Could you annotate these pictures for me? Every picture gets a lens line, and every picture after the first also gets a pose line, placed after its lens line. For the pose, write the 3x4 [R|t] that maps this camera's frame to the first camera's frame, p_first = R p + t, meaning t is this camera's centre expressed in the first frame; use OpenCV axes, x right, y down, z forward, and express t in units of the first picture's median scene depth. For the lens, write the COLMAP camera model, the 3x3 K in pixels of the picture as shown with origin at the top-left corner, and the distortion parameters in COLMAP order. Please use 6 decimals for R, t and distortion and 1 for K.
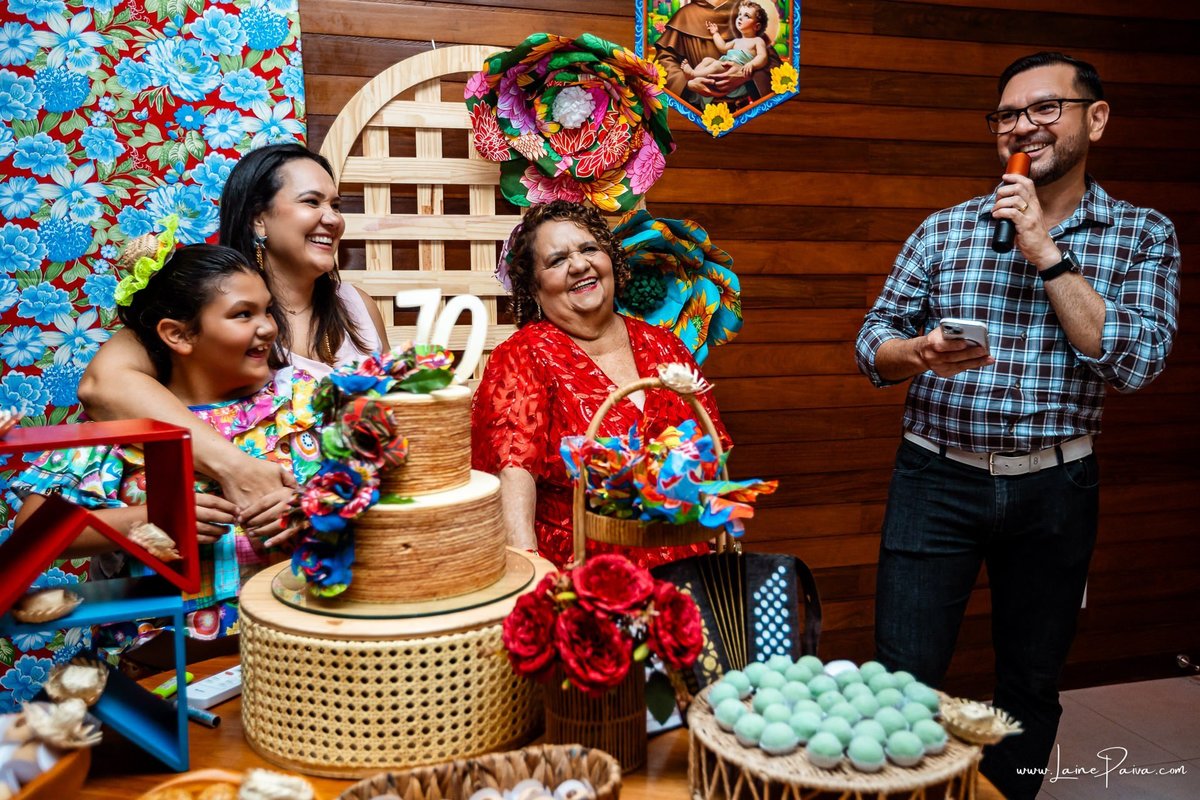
lens RADIAL K [[974.7, 0, 600.5], [0, 974.7, 398.4], [0, 0, 1]] dist [-0.022890, 0.096064]
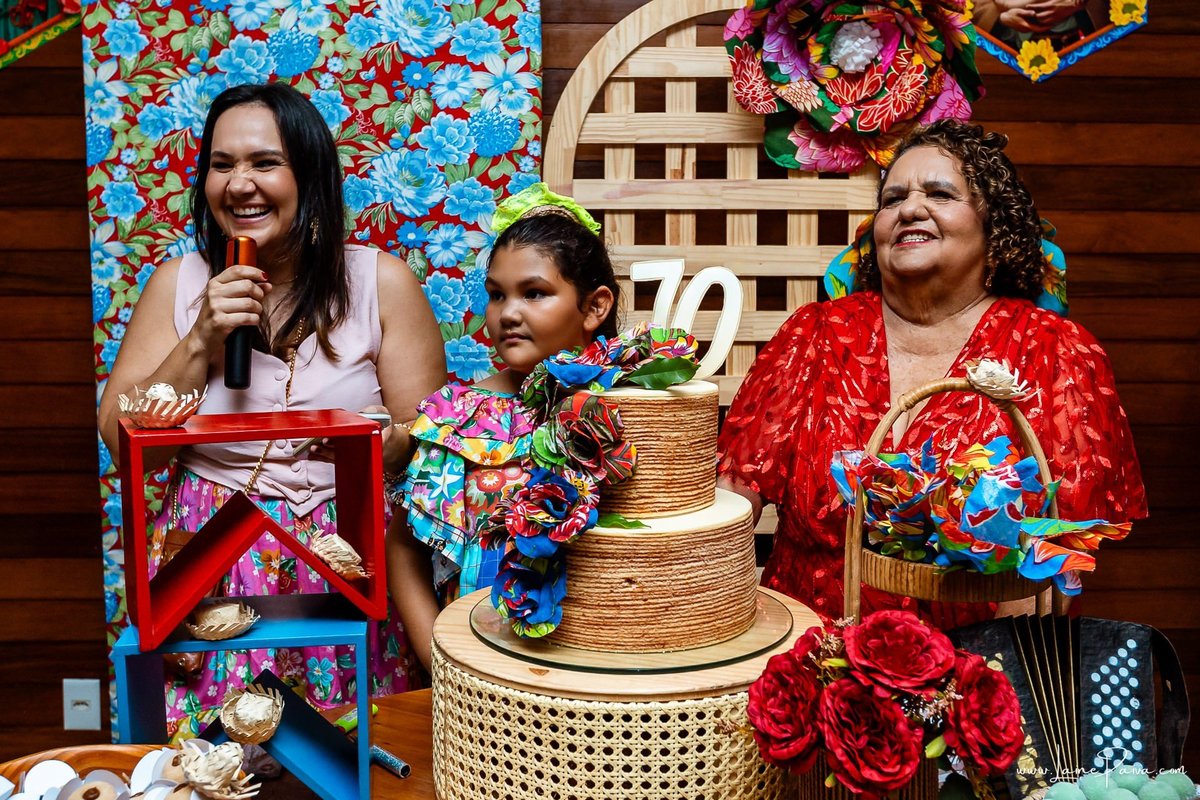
lens RADIAL K [[1100.3, 0, 616.7], [0, 1100.3, 392.7], [0, 0, 1]] dist [-0.060270, 0.053216]
pose [[0.973114, 0.029103, -0.228478, -0.005848], [-0.030690, 0.999523, -0.003394, 0.001092], [0.228270, 0.010315, 0.973543, 0.068285]]
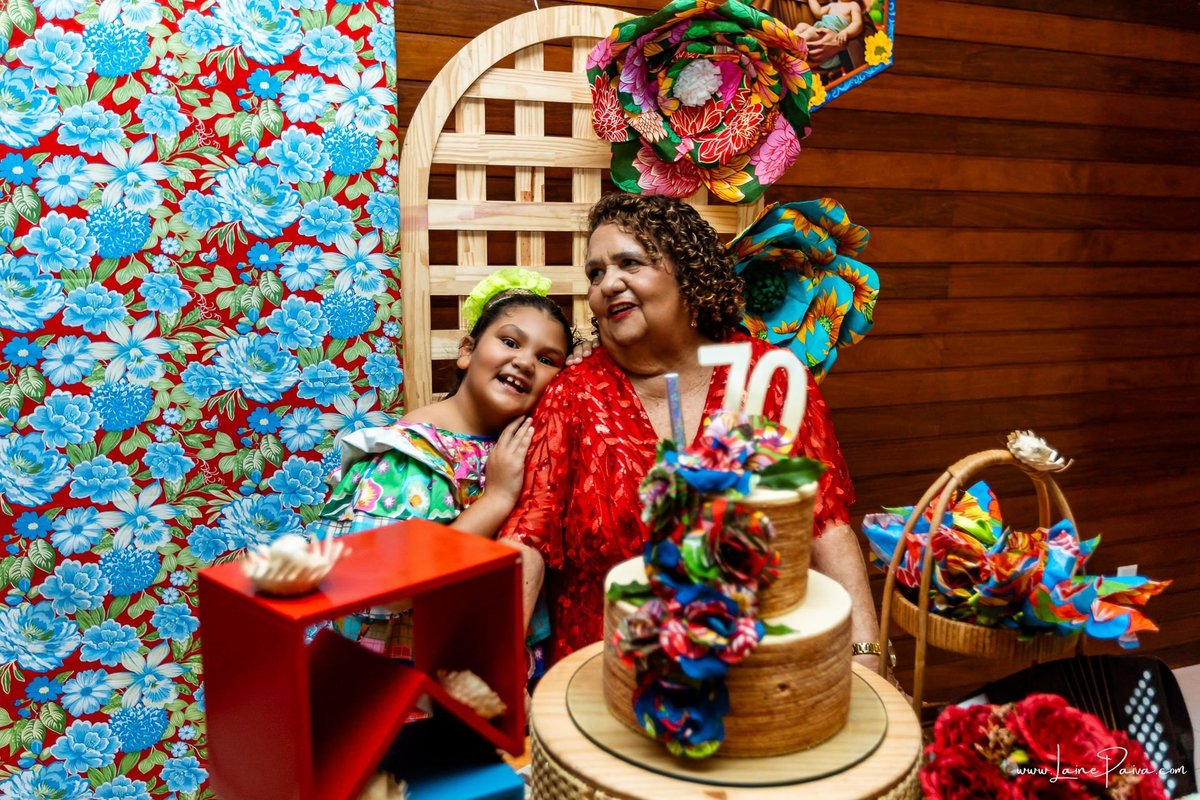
lens RADIAL K [[979.6, 0, 594.4], [0, 979.6, 393.3], [0, 0, 1]] dist [0.037055, -0.052278]
pose [[0.994592, -0.002517, 0.103824, -0.231674], [-0.002808, 0.998689, 0.051112, -0.068631], [-0.103817, -0.051127, 0.993281, 0.120961]]
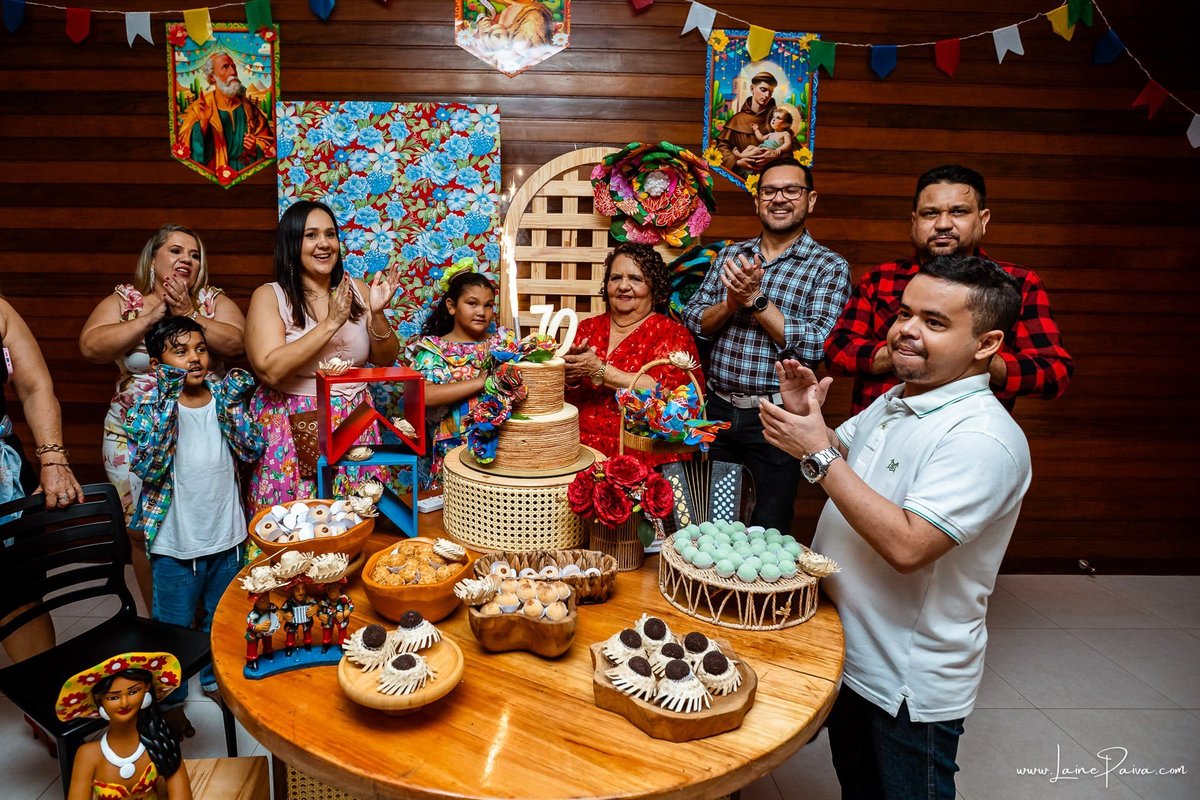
lens RADIAL K [[652.5, 0, 534.2], [0, 652.5, 359.4], [0, 0, 1]] dist [-0.068624, 0.040917]
pose [[0.964868, 0.054793, -0.256960, 0.076663], [-0.048165, 0.998326, 0.032020, -0.028680], [0.258284, -0.018518, 0.965891, -0.129765]]
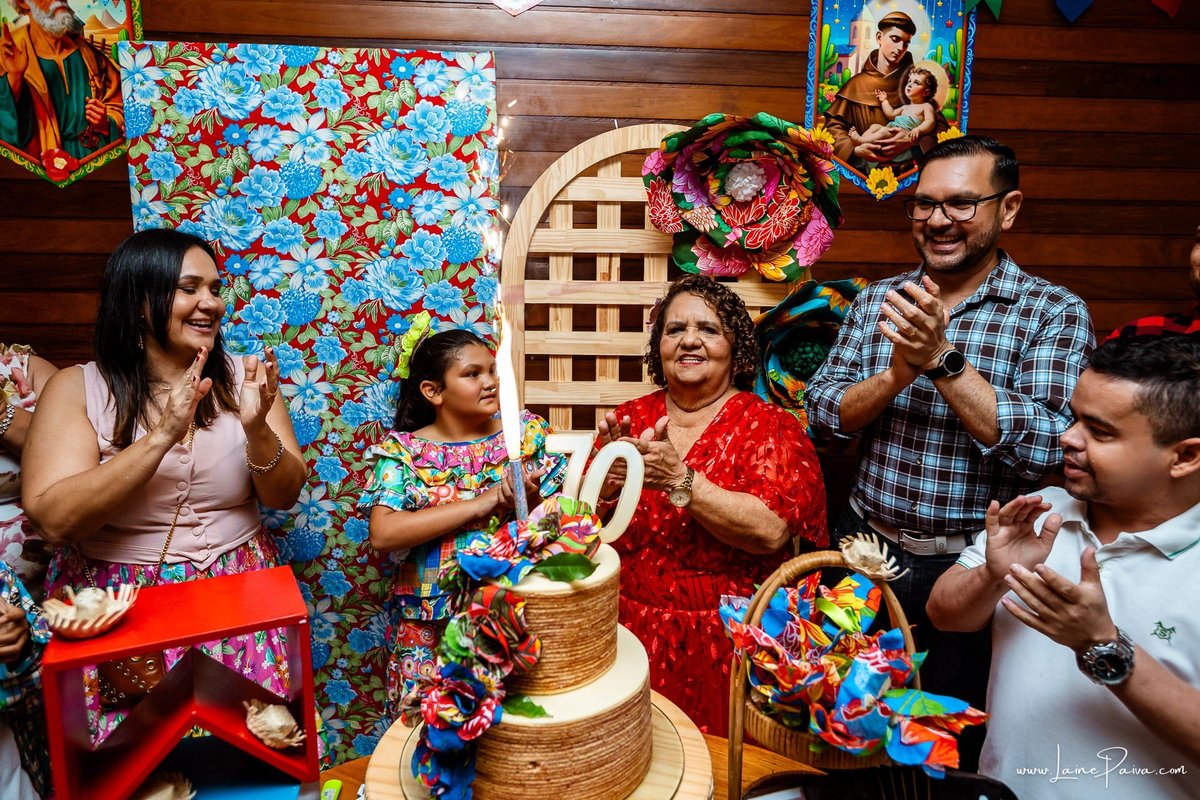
lens RADIAL K [[731.6, 0, 601.3], [0, 731.6, 397.6], [0, 0, 1]] dist [-0.043173, 0.036470]
pose [[0.979280, 0.045779, -0.197271, -0.015397], [-0.036177, 0.997991, 0.052006, -0.110961], [0.199256, -0.043791, 0.978969, 0.209748]]
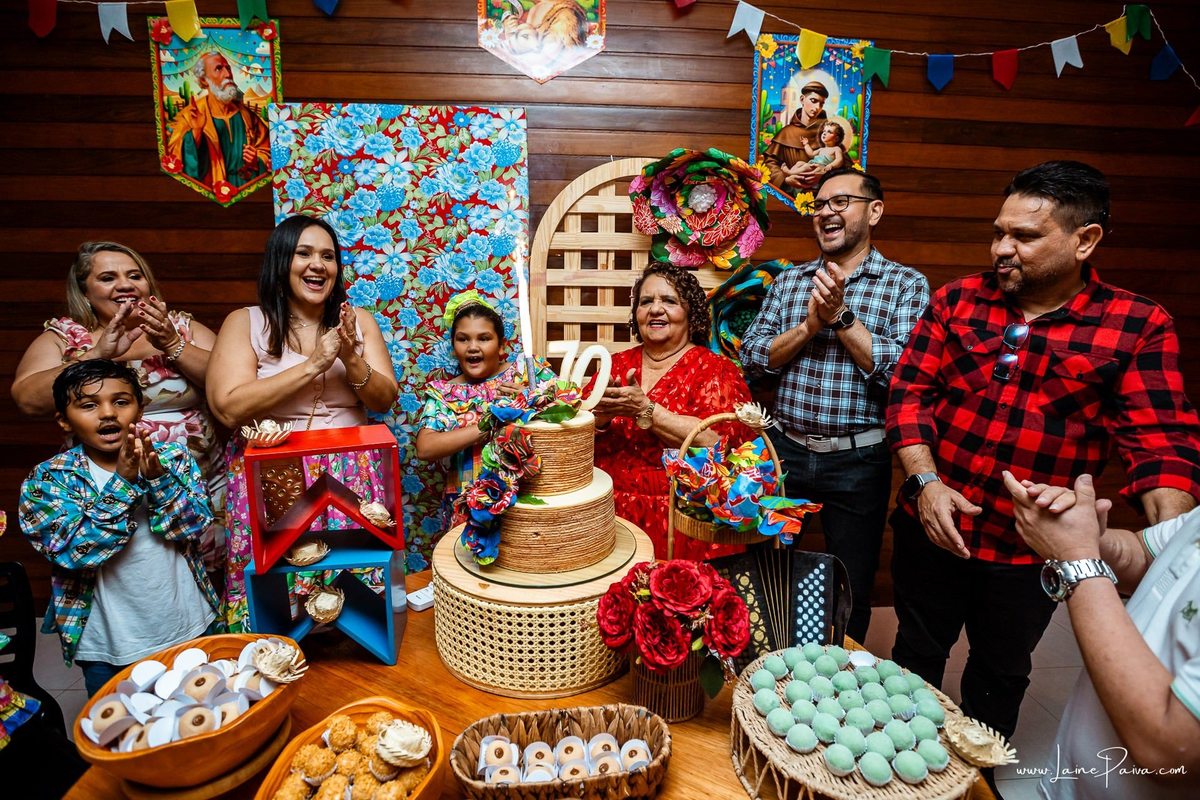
lens RADIAL K [[568.8, 0, 610.0], [0, 568.8, 392.2], [0, 0, 1]] dist [-0.061858, 0.024504]
pose [[0.976531, 0.051407, -0.209154, 0.032277], [-0.039890, 0.997465, 0.058920, -0.054116], [0.211653, -0.049194, 0.976106, 0.129337]]
